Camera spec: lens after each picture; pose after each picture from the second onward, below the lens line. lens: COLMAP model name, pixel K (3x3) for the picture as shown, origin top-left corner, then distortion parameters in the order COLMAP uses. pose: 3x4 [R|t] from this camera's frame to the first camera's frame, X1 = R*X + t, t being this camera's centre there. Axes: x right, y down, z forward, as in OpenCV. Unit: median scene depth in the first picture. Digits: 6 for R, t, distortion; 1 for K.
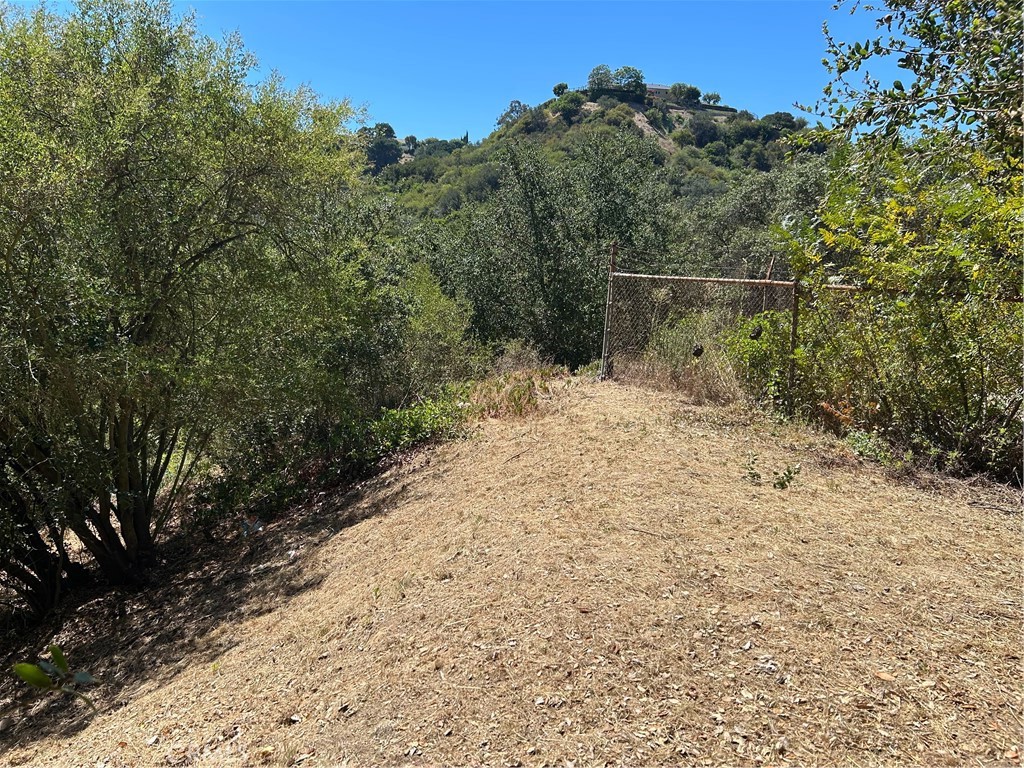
lens RADIAL K [[771.2, 0, 513.4], [0, 771.2, 384.6], [0, 0, 1]] dist [0.061050, -0.065482]
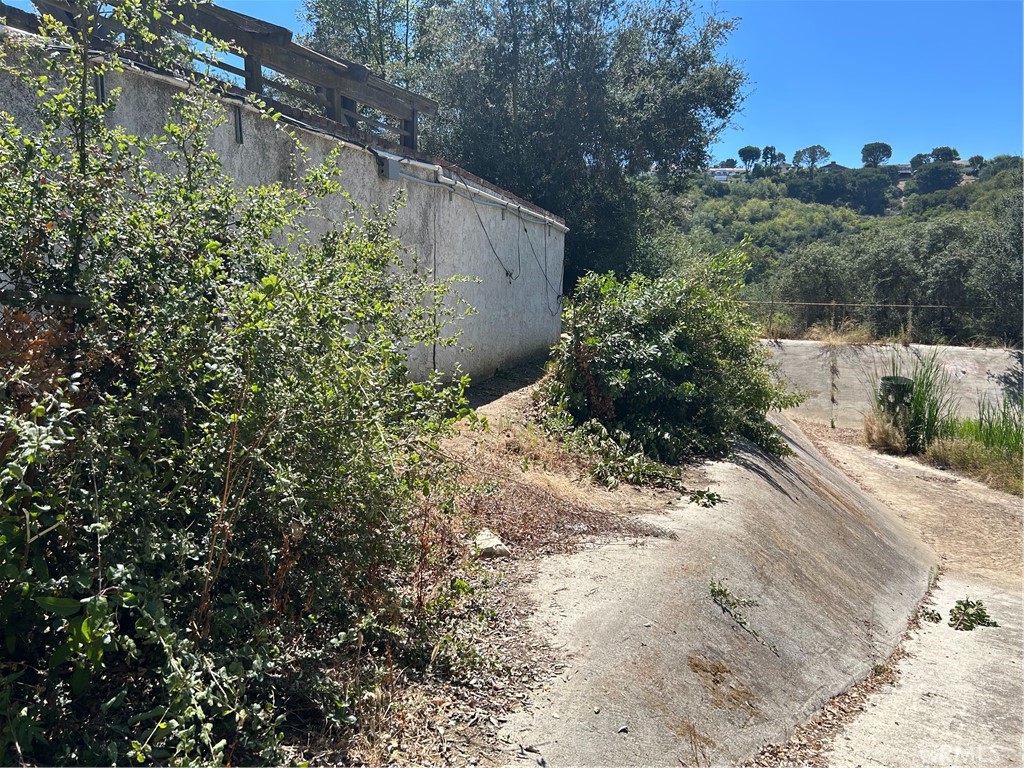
lens RADIAL K [[771.2, 0, 509.0], [0, 771.2, 384.6], [0, 0, 1]] dist [0.061050, -0.065482]
pose [[0.773444, 0.048314, -0.632020, 0.074893], [-0.077433, 0.996825, -0.018559, 0.018130], [0.629117, 0.063294, 0.774730, -0.093561]]
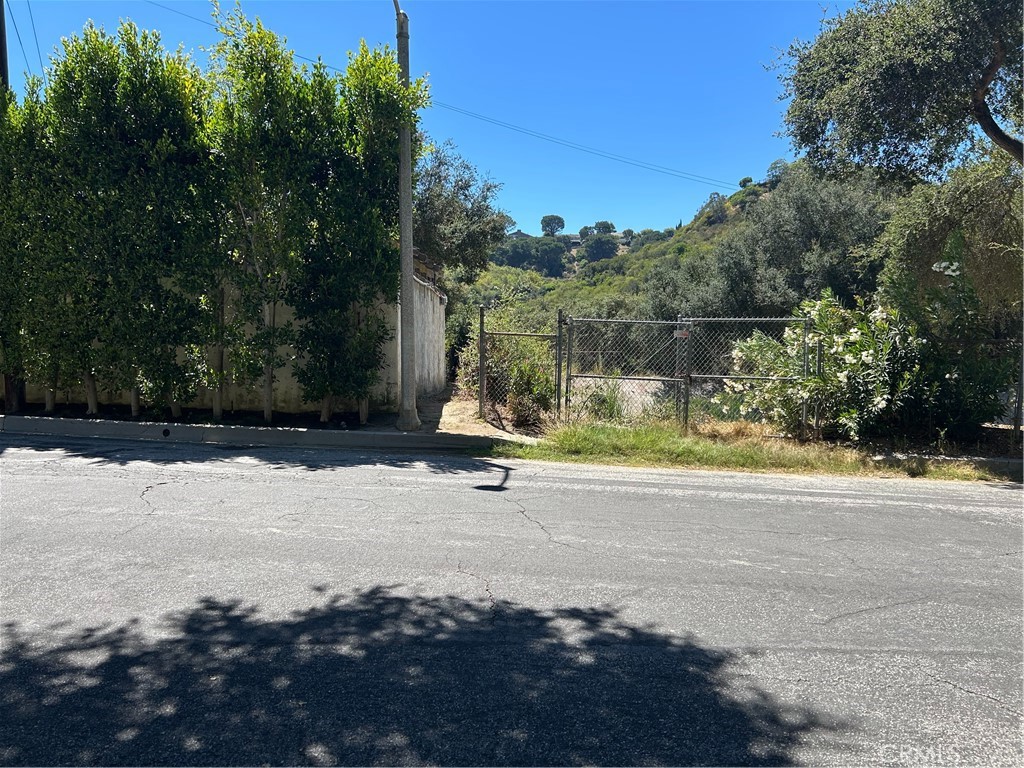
lens RADIAL K [[771.2, 0, 501.1], [0, 771.2, 384.8], [0, 0, 1]] dist [0.061050, -0.065482]
pose [[0.947195, -0.029135, -0.319331, 0.082676], [-0.004106, 0.994680, -0.102929, 0.026201], [0.320631, 0.098805, 0.942037, -0.144084]]
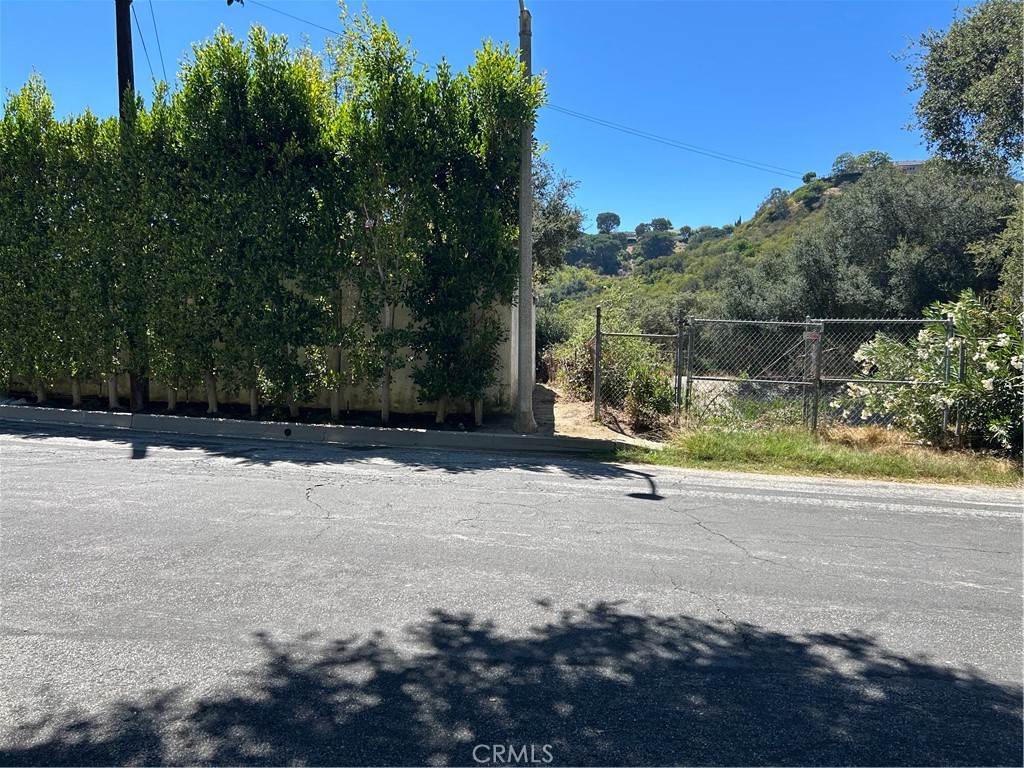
lens RADIAL K [[771.2, 0, 504.0], [0, 771.2, 383.5], [0, 0, 1]] dist [0.061050, -0.065482]
pose [[0.924949, -0.022619, -0.379418, 0.078734], [-0.017288, 0.994691, -0.101444, 0.025936], [0.379698, 0.100390, 0.919647, -0.144871]]
